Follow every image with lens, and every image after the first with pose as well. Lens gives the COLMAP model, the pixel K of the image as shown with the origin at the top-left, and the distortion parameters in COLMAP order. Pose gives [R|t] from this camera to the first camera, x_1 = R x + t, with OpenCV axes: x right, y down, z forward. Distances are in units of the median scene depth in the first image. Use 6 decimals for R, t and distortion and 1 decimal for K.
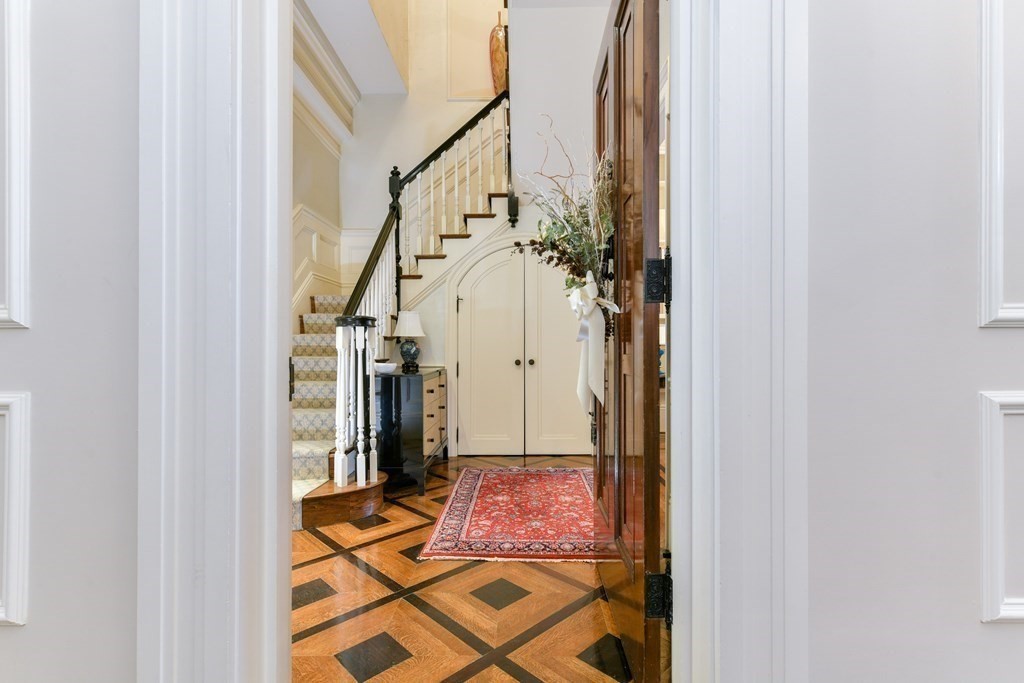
lens RADIAL K [[480.6, 0, 512.0], [0, 480.6, 341.5], [0, 0, 1]] dist [-0.000649, -0.000003]
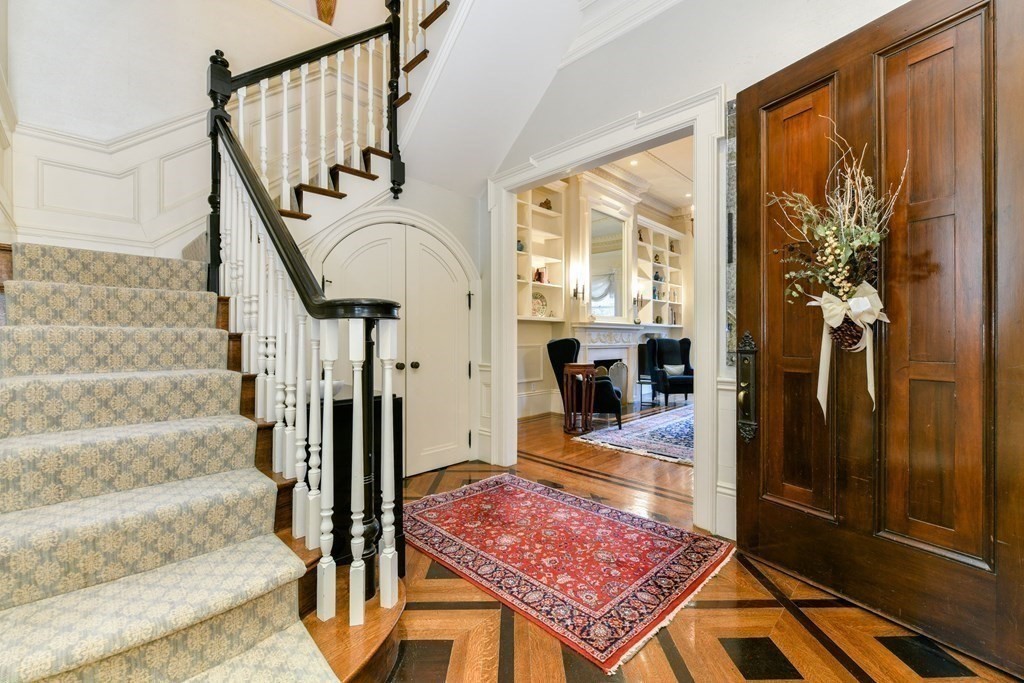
lens RADIAL K [[424.4, 0, 512.0], [0, 424.4, 341.5], [0, 0, 1]] dist [0.000291, -0.000087]
pose [[0.696536, -0.007000, 0.717488, -0.515777], [-0.000131, 0.999951, 0.009883, -0.008215], [-0.717522, -0.006978, 0.696501, 0.508850]]
